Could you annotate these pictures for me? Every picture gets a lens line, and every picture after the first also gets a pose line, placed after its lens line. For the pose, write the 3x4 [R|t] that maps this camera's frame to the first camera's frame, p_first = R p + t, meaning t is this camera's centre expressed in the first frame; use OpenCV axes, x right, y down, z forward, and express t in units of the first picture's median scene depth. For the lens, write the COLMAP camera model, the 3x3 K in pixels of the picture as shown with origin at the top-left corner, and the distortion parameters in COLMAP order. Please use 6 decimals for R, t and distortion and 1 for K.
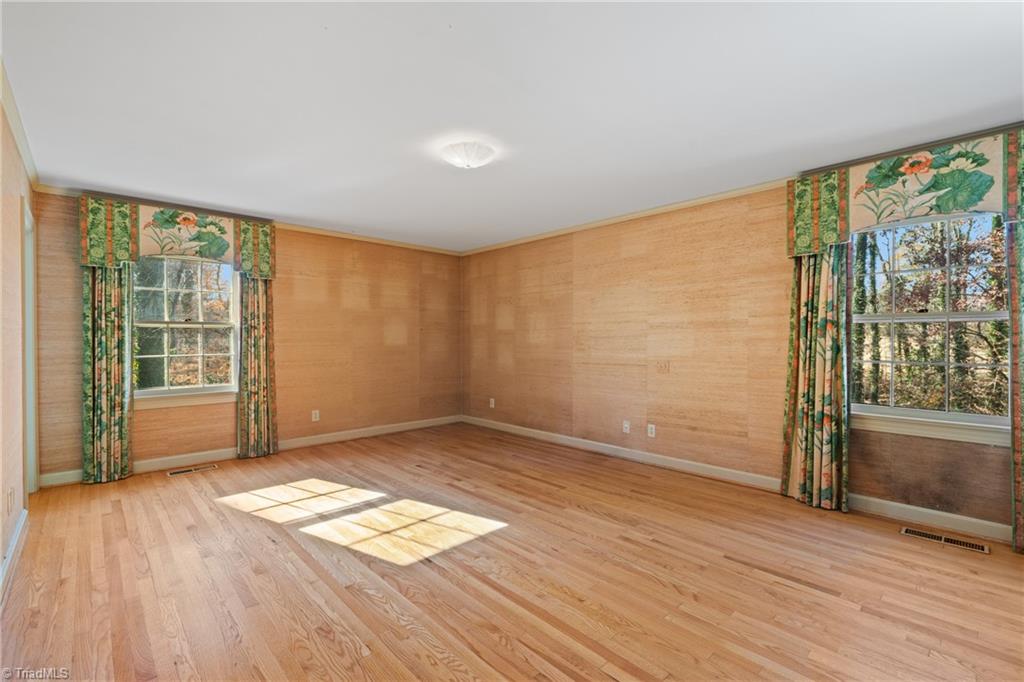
lens RADIAL K [[448.2, 0, 511.2], [0, 448.2, 340.8], [0, 0, 1]] dist [-0.007404, 0.000274]
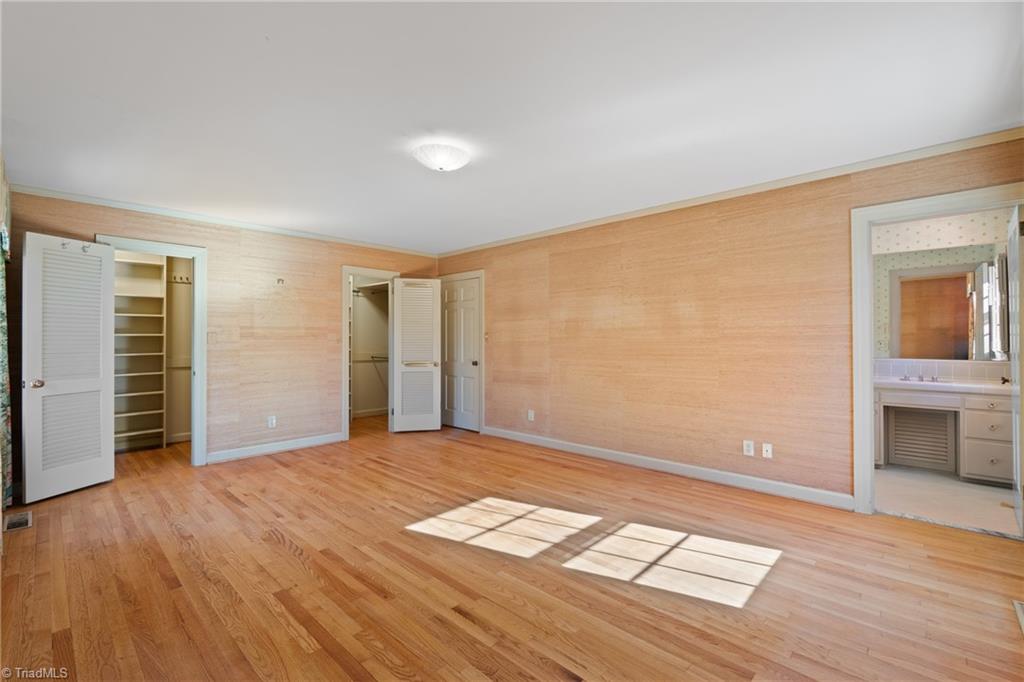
lens RADIAL K [[448.2, 0, 515.8], [0, 448.2, 336.1], [0, 0, 1]] dist [-0.007404, 0.000274]
pose [[-0.998132, 0.000887, -0.061089, -0.200929], [0.001170, 0.999989, -0.004597, -0.010309], [0.061084, -0.004660, -0.998122, 2.027218]]
